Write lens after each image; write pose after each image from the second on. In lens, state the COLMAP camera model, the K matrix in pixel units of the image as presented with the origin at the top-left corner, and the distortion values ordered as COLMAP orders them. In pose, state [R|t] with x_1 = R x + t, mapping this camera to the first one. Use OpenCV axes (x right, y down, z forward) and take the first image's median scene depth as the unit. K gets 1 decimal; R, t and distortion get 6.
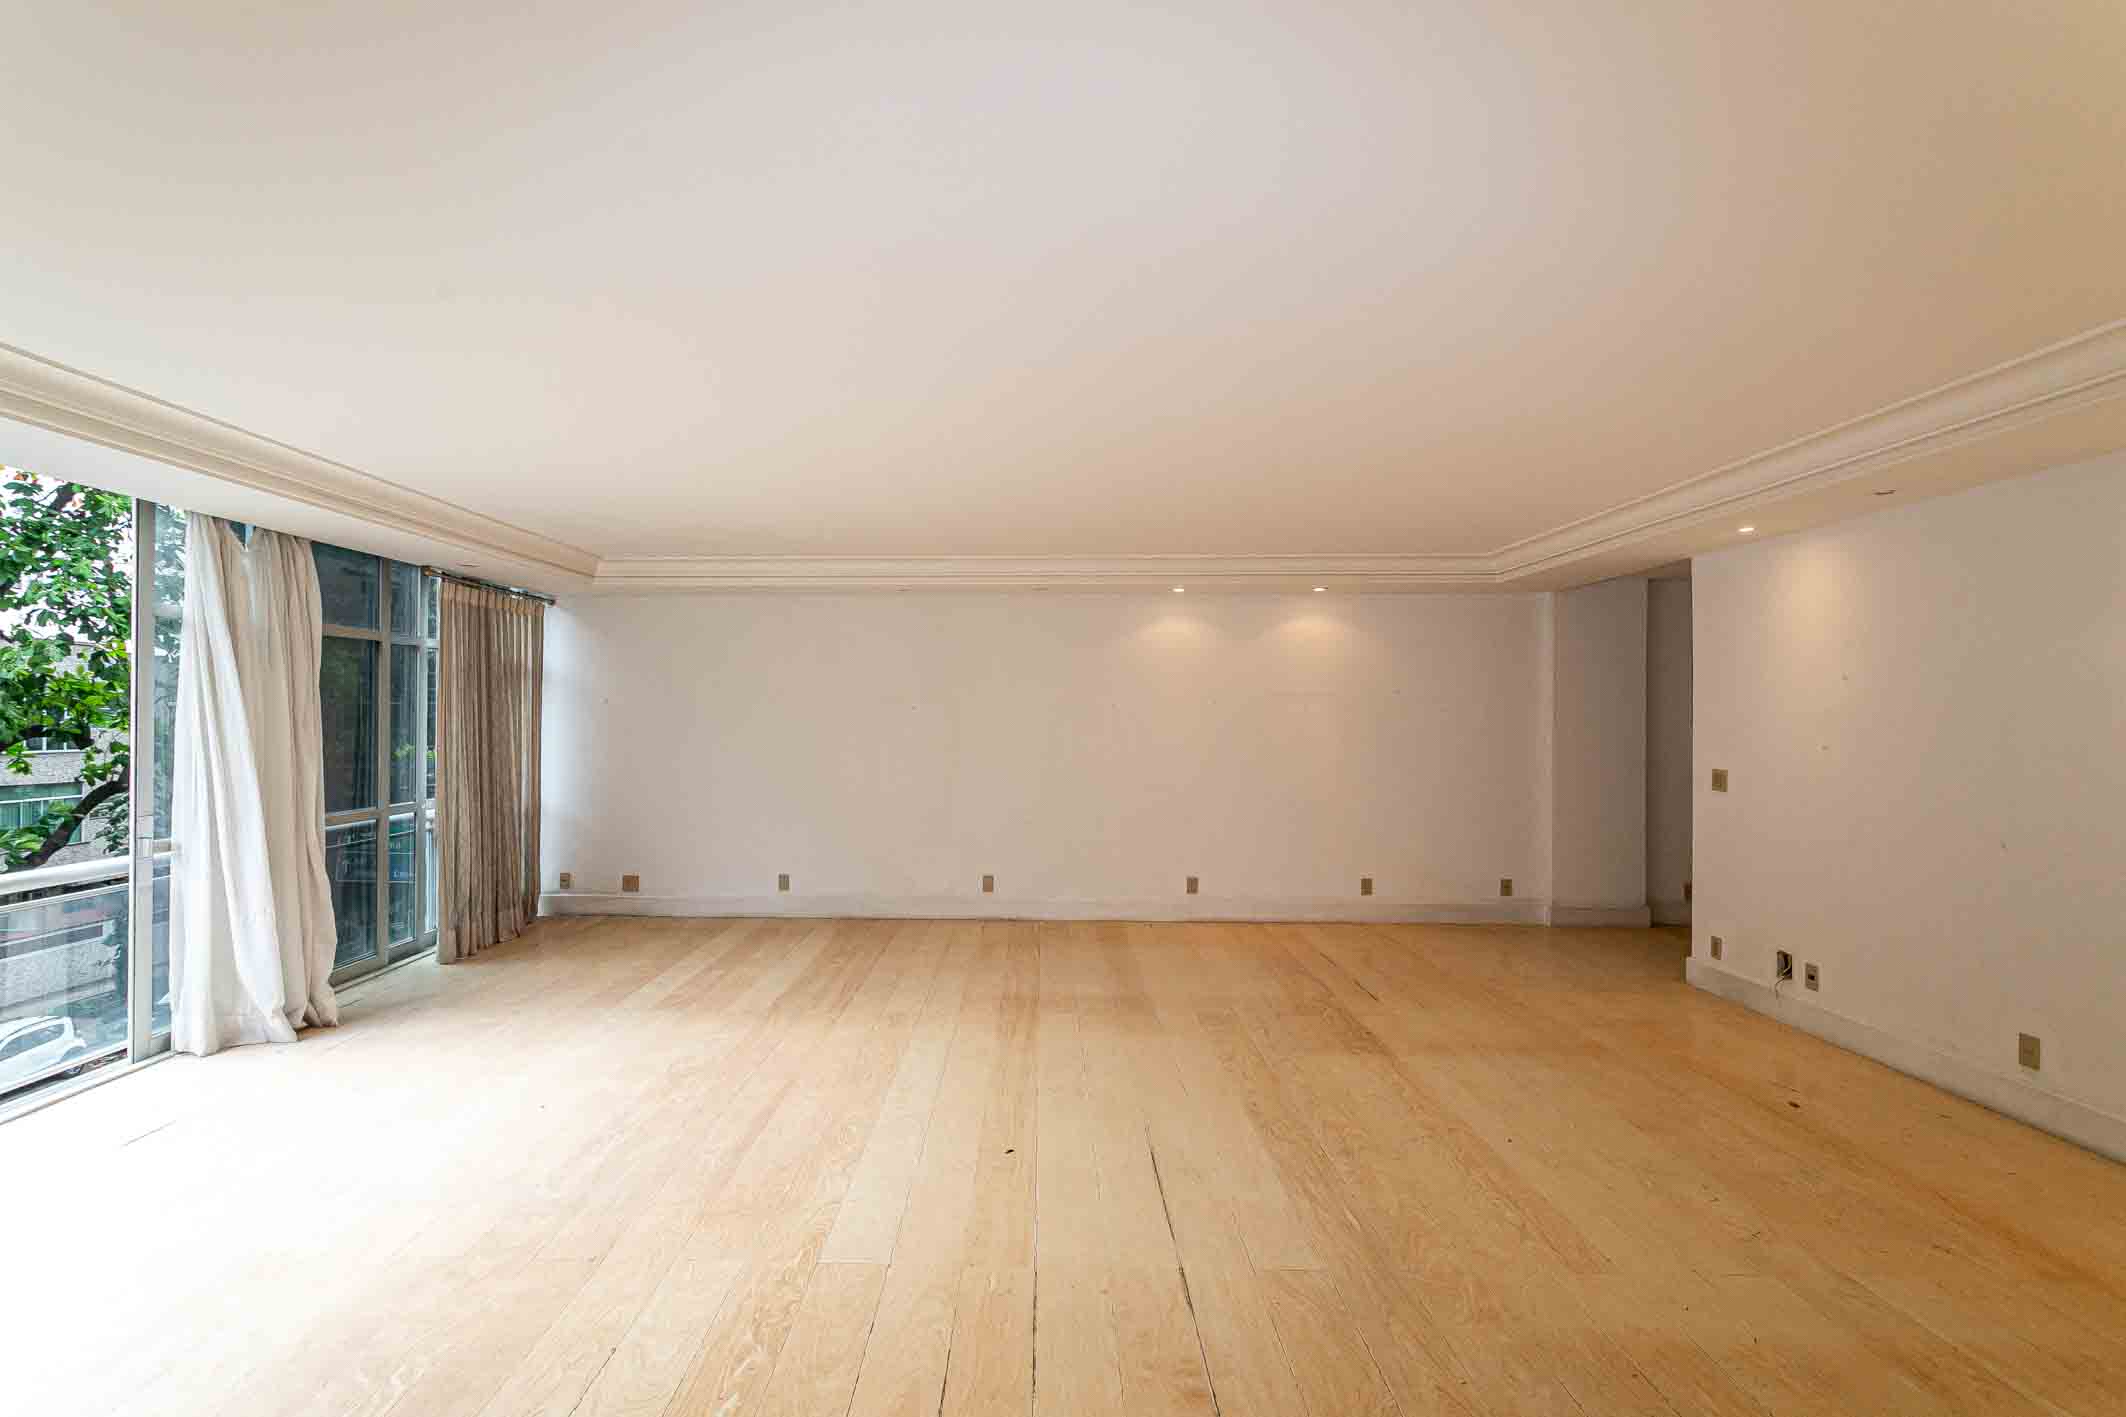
lens RADIAL K [[1020.7, 0, 1029.6], [0, 1020.7, 730.6], [0, 0, 1]] dist [0.001596, -0.000214]
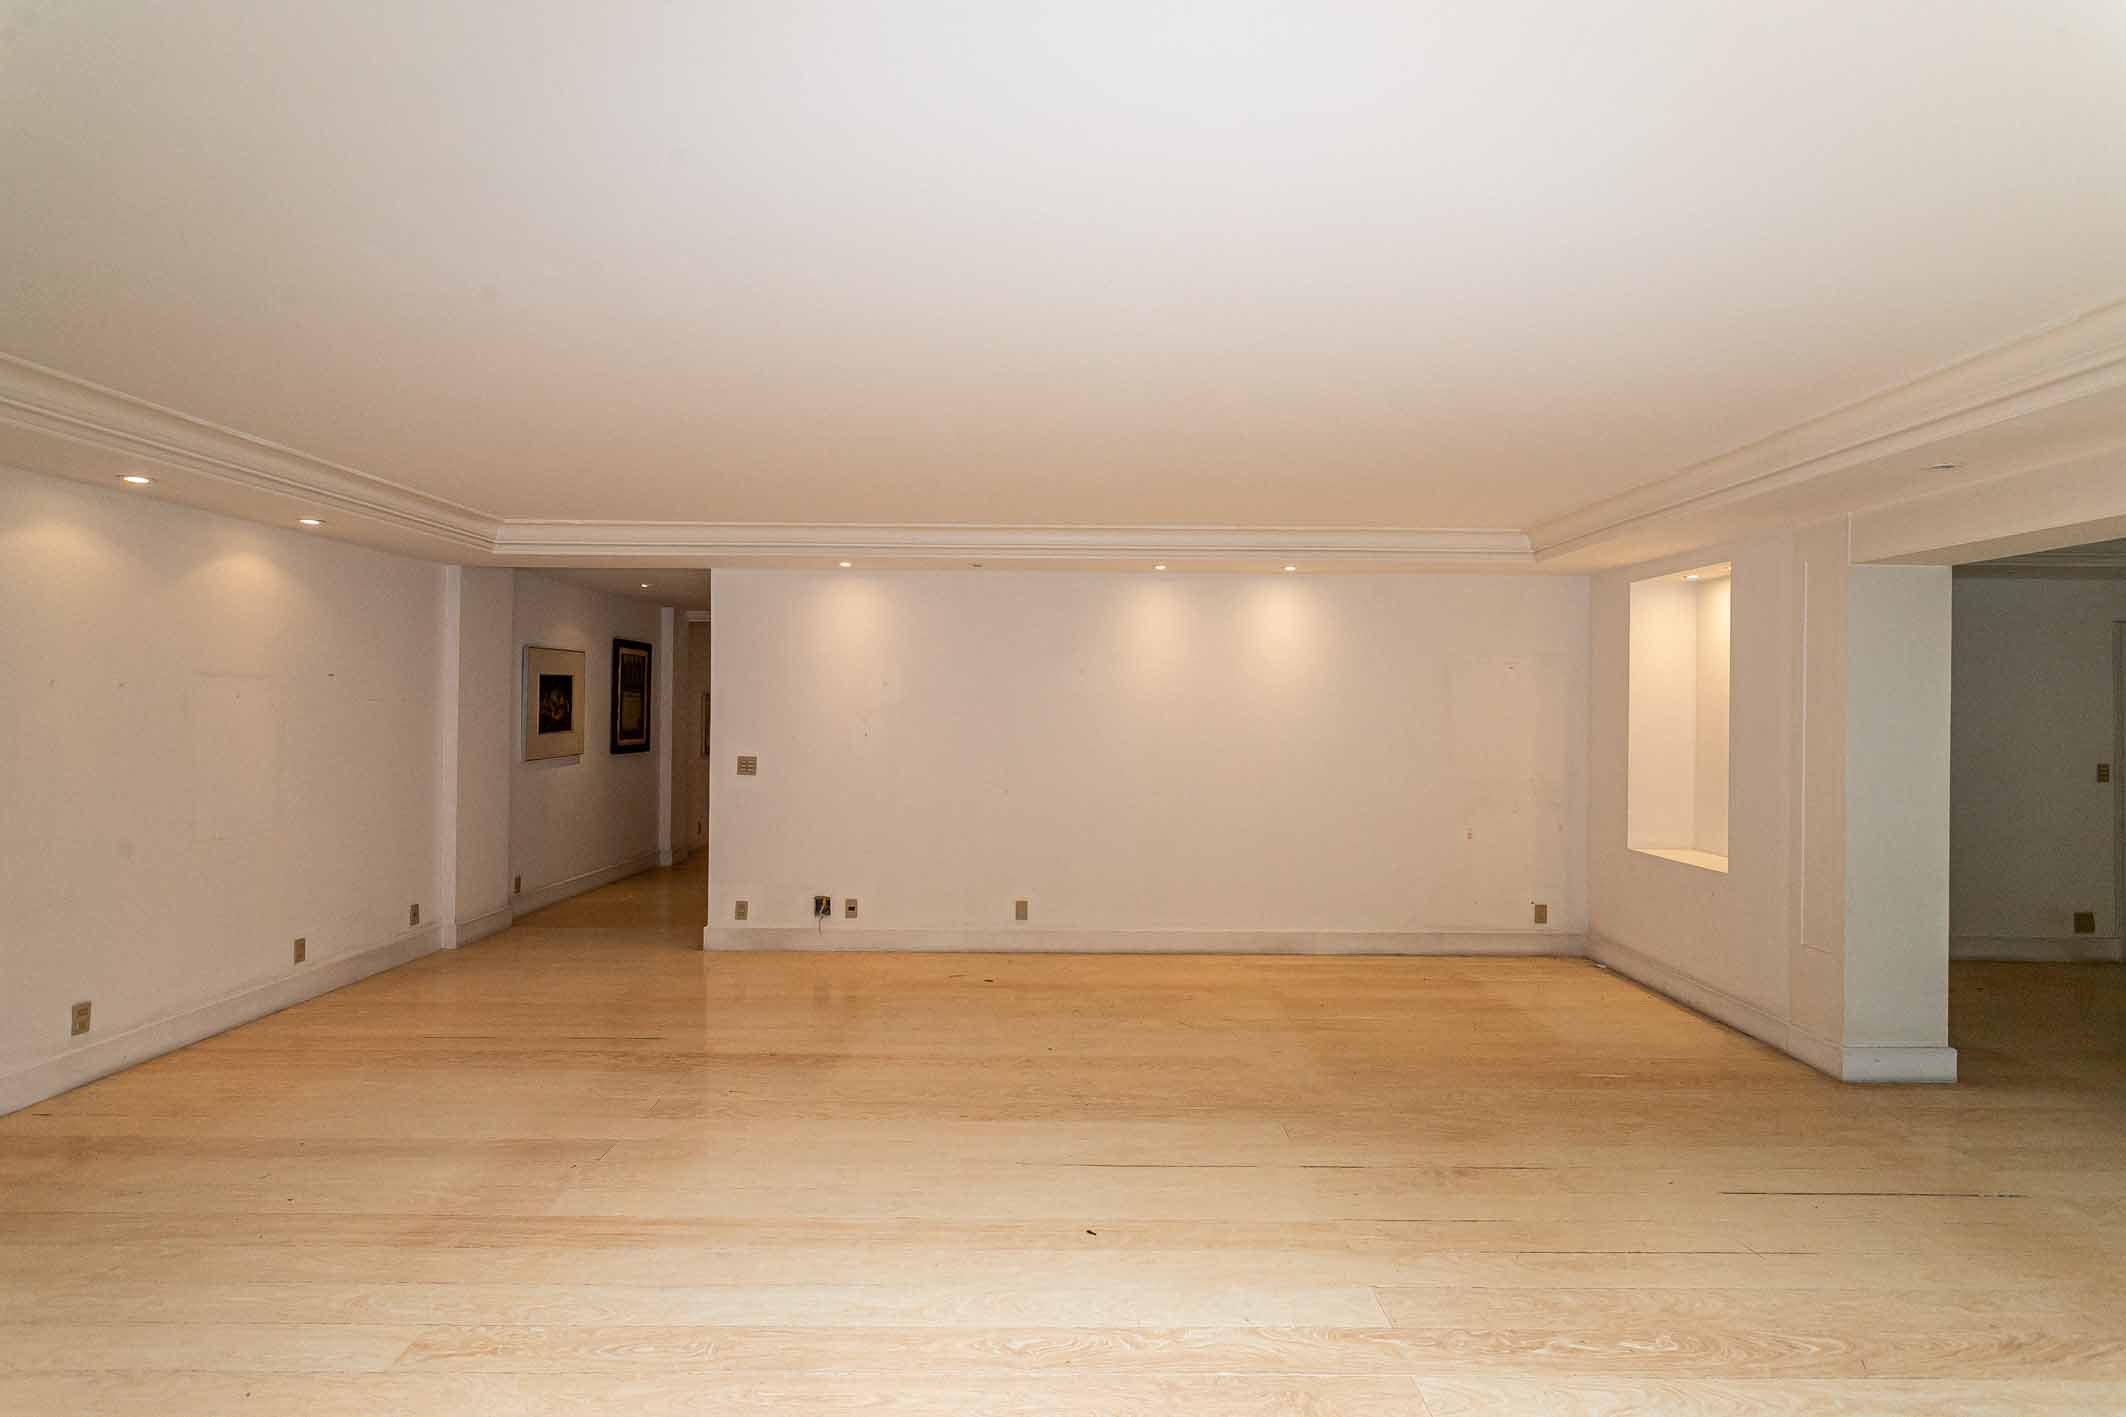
lens RADIAL K [[1113.9, 0, 1062.8], [0, 1113.9, 699.7], [0, 0, 1]] dist [0.002296, -0.000609]
pose [[-0.021614, 0.007375, 0.999739, -0.638766], [0.002940, 0.999969, -0.007313, -0.017293], [-0.999762, 0.002782, -0.021635, 0.699707]]
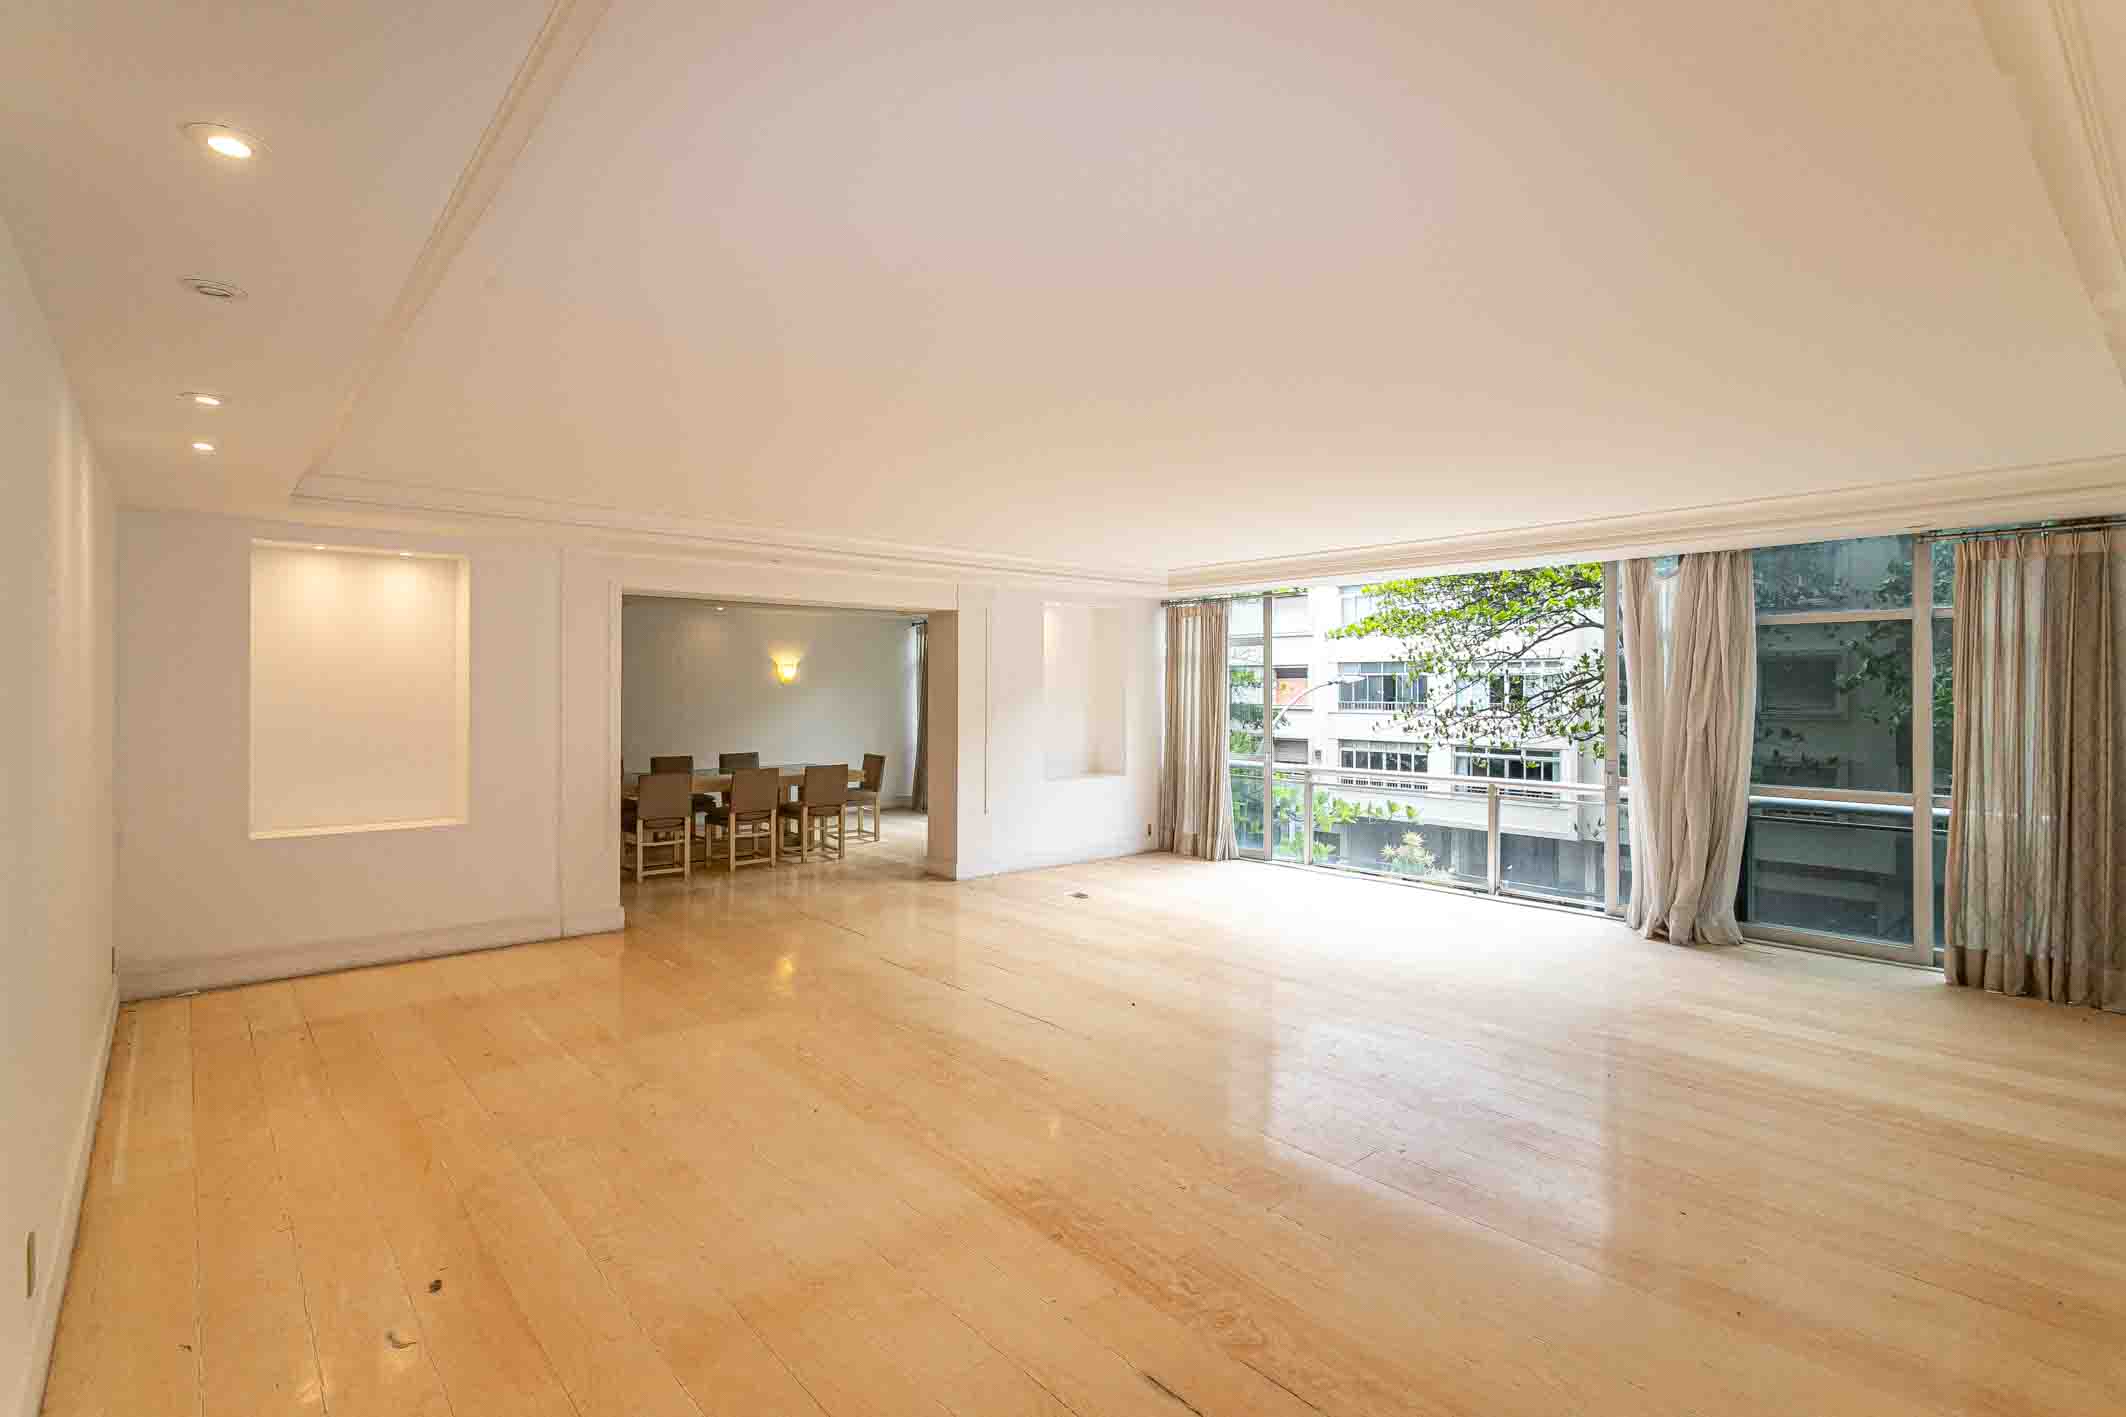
lens RADIAL K [[1004.5, 0, 1063.7], [0, 1004.5, 697.4], [0, 0, 1]] dist [0.004339, 0.000827]
pose [[-0.742139, 0.004268, -0.670233, 0.665347], [-0.009781, 0.999804, 0.017197, -0.025488], [0.670175, 0.019318, -0.741952, 1.323135]]
